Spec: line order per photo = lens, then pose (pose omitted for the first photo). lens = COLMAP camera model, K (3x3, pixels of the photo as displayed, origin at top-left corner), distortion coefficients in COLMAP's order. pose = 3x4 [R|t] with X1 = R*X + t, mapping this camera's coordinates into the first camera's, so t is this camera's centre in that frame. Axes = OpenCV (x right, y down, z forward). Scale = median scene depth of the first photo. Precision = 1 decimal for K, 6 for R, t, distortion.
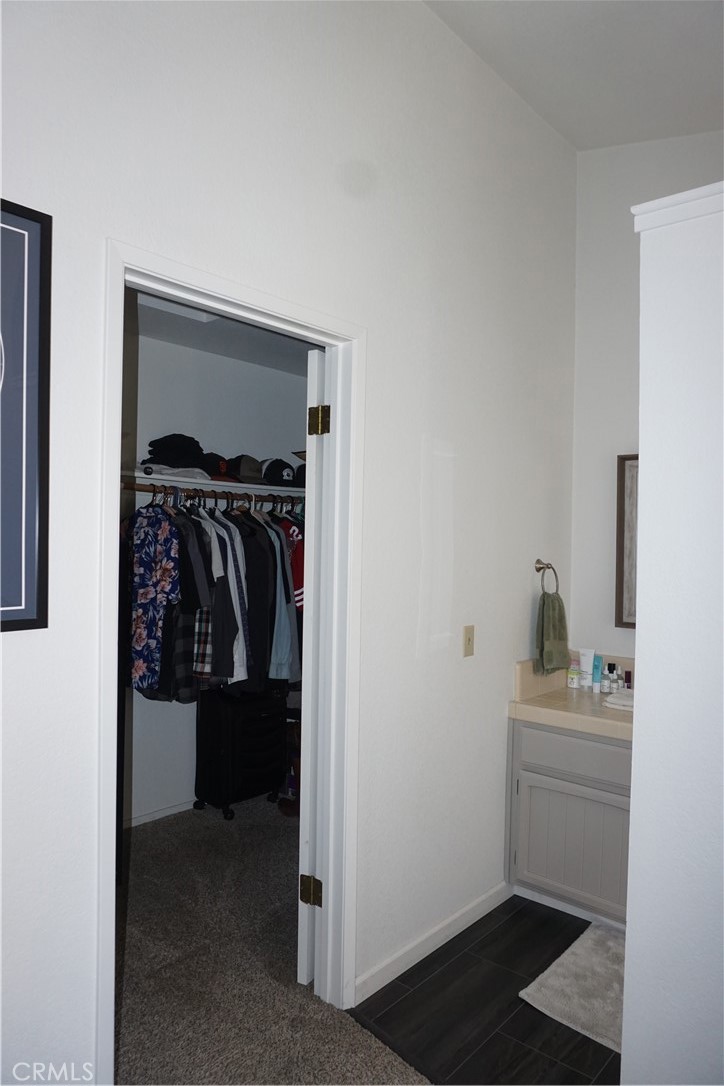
lens RADIAL K [[723.0, 0, 366.3], [0, 723.0, 547.3], [0, 0, 1]] dist [-0.056355, 0.040695]
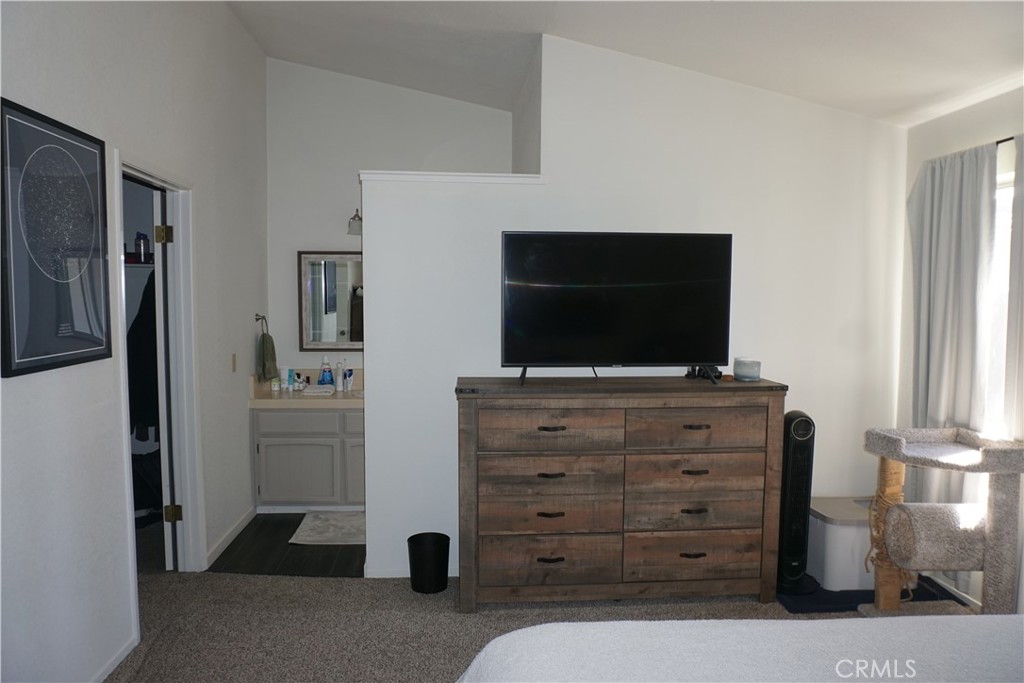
lens RADIAL K [[681.8, 0, 511.2], [0, 681.8, 345.5], [0, 0, 1]] dist [-0.056355, 0.040695]
pose [[0.691786, -0.064751, 0.719194, -0.495839], [0.014674, 0.997026, 0.075650, -0.019716], [-0.721954, -0.041780, 0.690679, -0.511635]]
